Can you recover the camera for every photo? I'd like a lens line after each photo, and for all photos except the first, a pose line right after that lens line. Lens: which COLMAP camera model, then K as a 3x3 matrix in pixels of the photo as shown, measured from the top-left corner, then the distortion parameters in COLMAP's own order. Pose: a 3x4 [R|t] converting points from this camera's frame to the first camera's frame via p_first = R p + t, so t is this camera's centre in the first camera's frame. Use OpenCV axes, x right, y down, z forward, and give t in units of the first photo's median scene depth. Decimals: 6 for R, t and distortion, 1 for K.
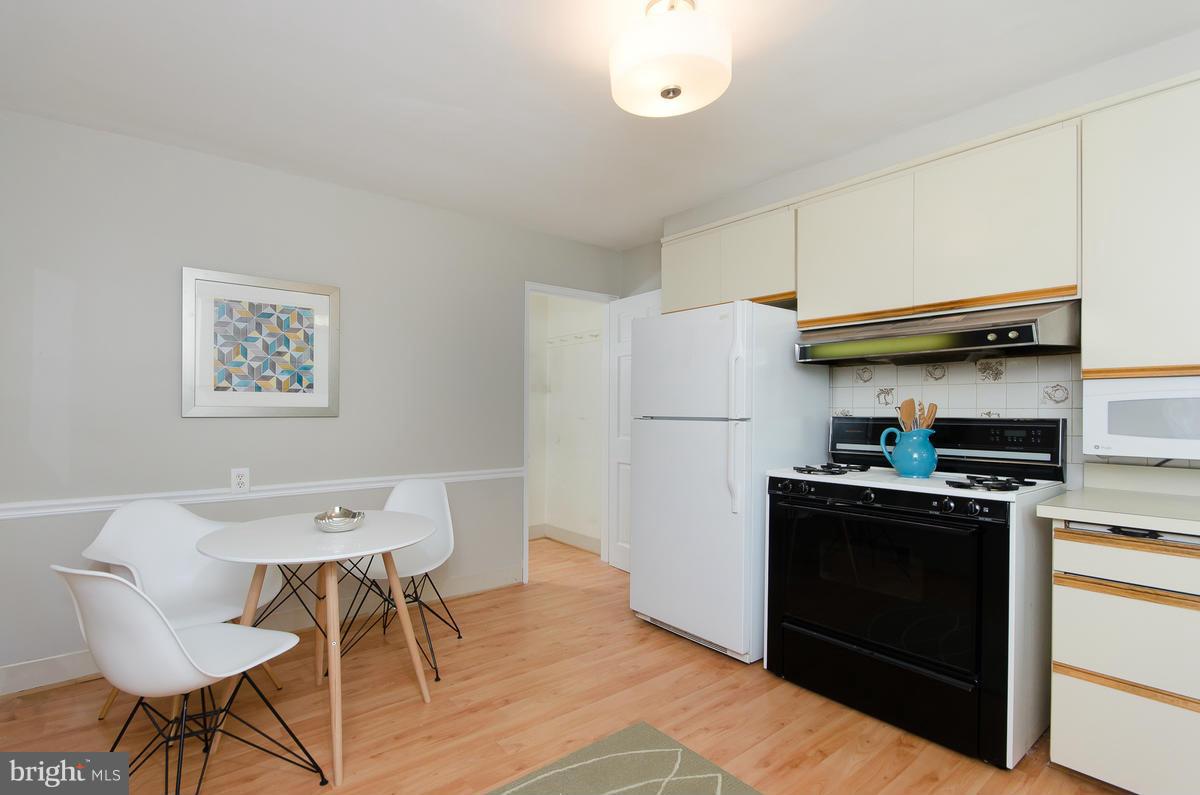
lens RADIAL K [[569.0, 0, 594.3], [0, 569.0, 409.8], [0, 0, 1]] dist [0.000385, -0.000324]
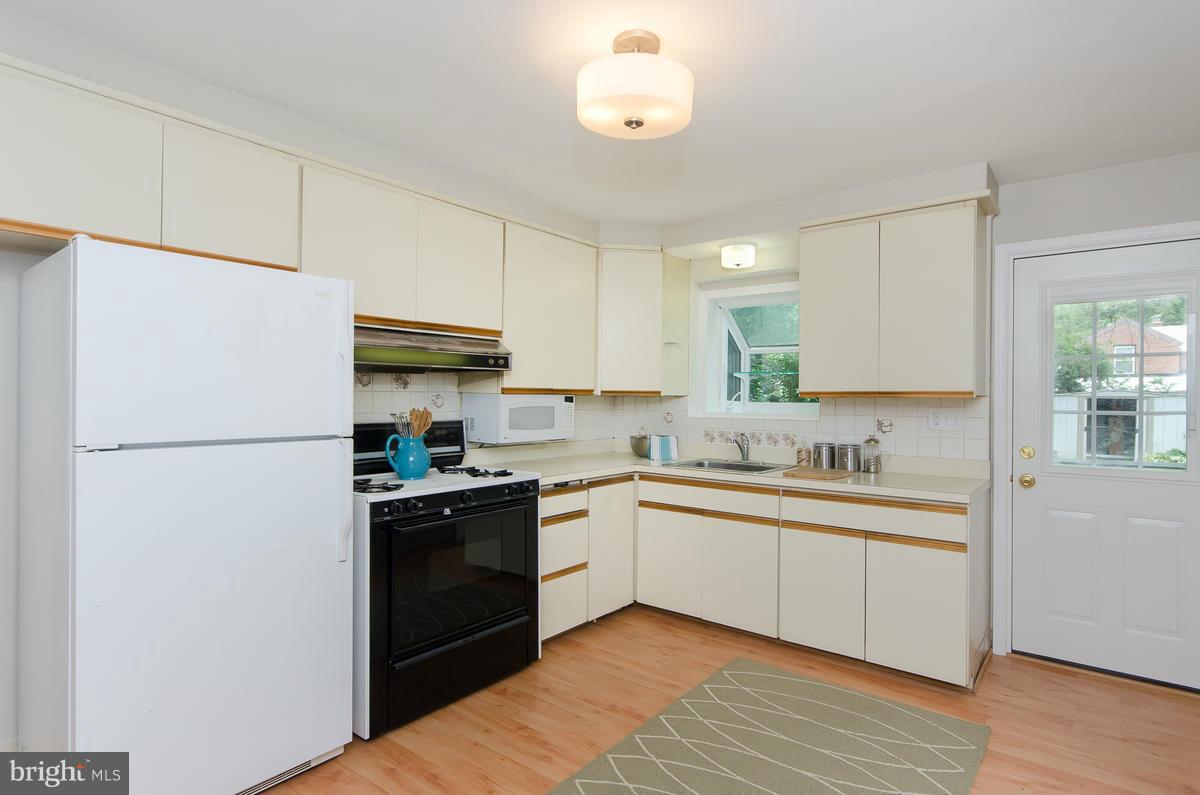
lens RADIAL K [[611.5, 0, 599.0], [0, 611.5, 394.1], [0, 0, 1]] dist [0.011914, 0.001626]
pose [[-0.204692, 0.002607, 0.978823, -0.697586], [-0.006511, 0.999971, -0.004025, -0.042501], [-0.978805, -0.007197, -0.204669, 0.949224]]
